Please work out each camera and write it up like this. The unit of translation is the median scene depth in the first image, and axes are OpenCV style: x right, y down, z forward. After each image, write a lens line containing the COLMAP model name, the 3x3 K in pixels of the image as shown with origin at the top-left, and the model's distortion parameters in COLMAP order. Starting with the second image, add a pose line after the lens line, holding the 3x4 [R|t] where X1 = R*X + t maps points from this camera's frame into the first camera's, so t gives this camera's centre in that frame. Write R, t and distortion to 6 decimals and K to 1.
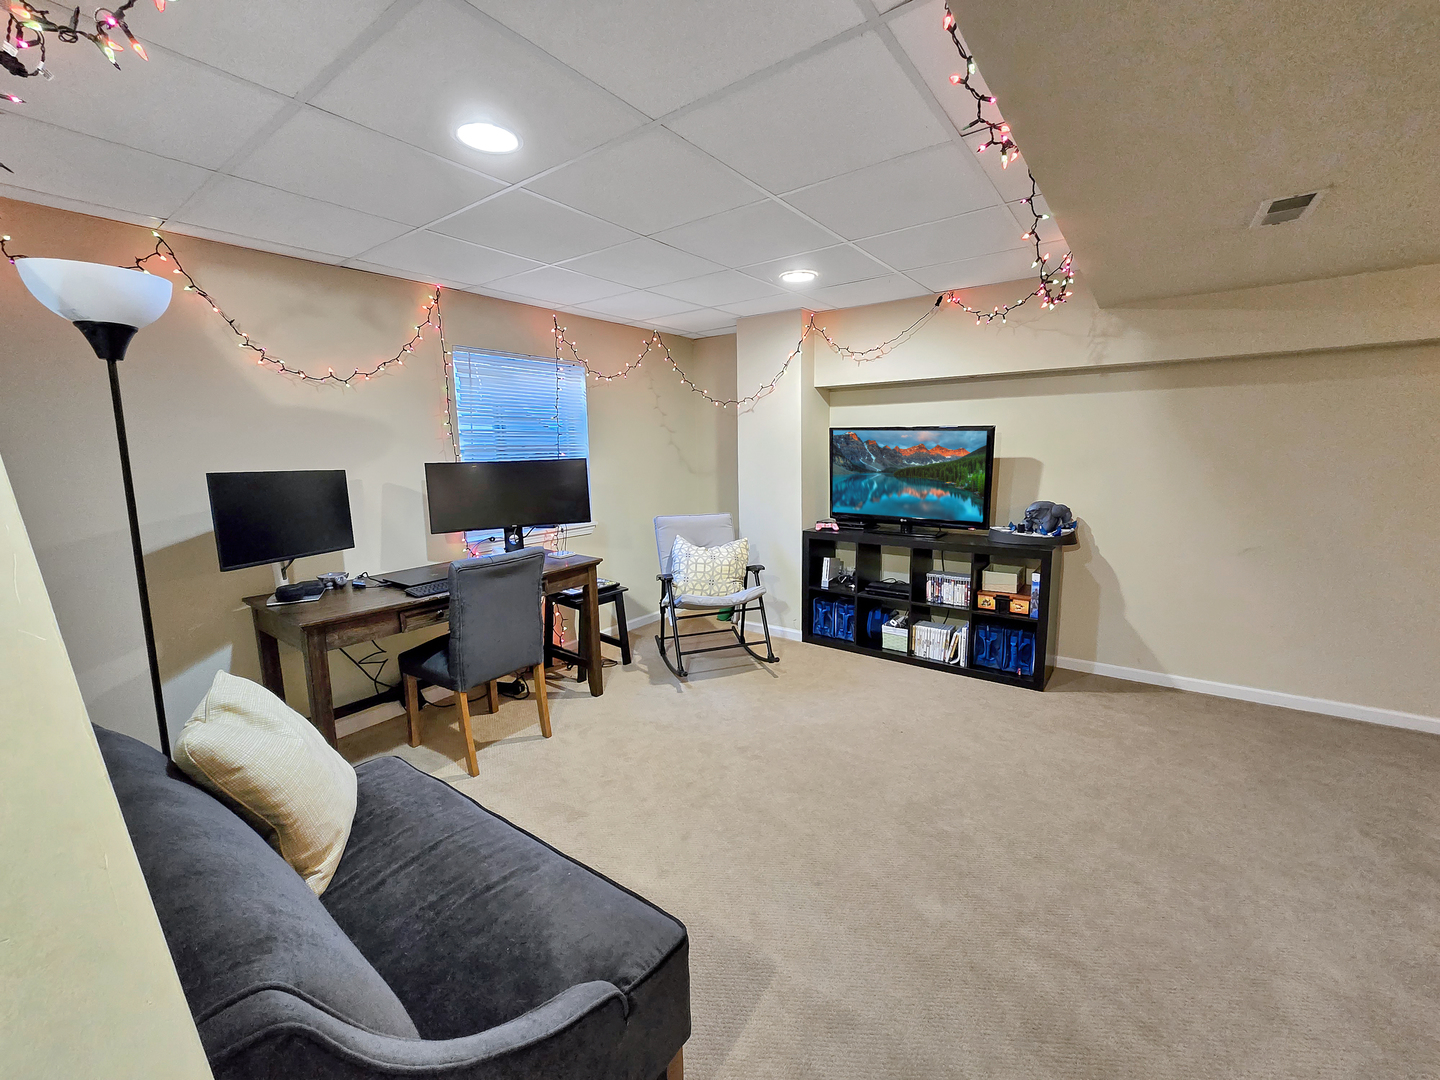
lens RADIAL K [[591.1, 0, 720.0], [0, 591.1, 540.0], [0, 0, 1]] dist [-0.000326, 0.000006]
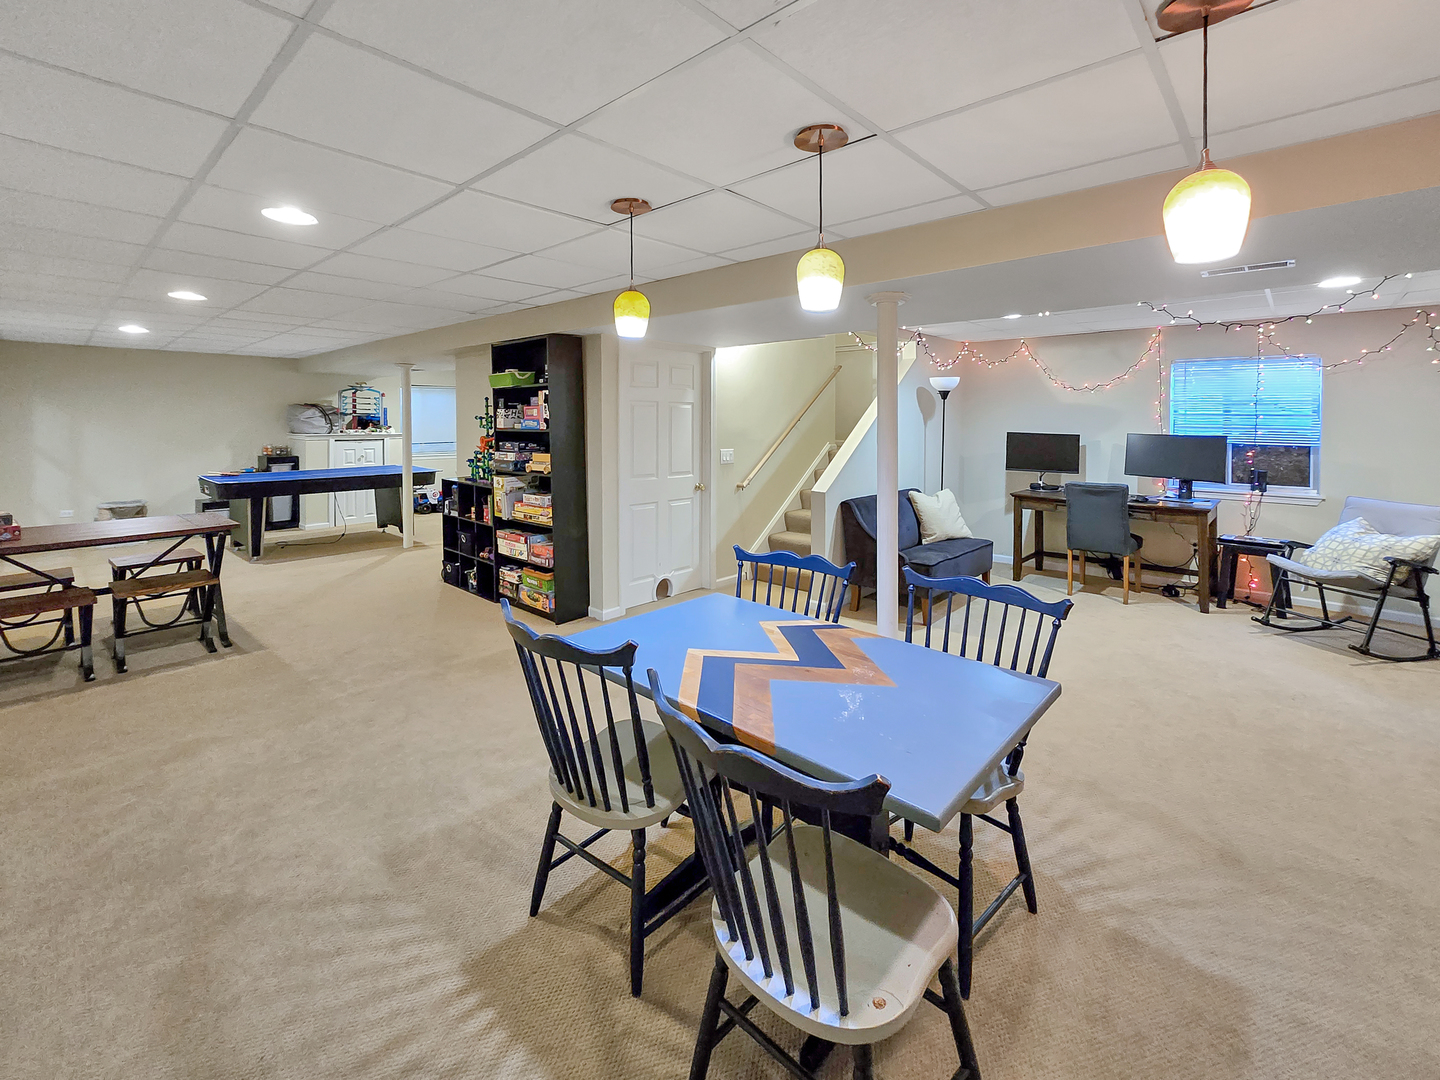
lens RADIAL K [[624.5, 0, 713.8], [0, 624.5, 441.5], [0, 0, 1]] dist [-0.000190, -0.000063]
pose [[-0.095989, 0.059852, -0.993581, 1.418137], [-0.159251, 0.984409, 0.074685, -0.050948], [0.982561, 0.165398, -0.084961, -0.023867]]
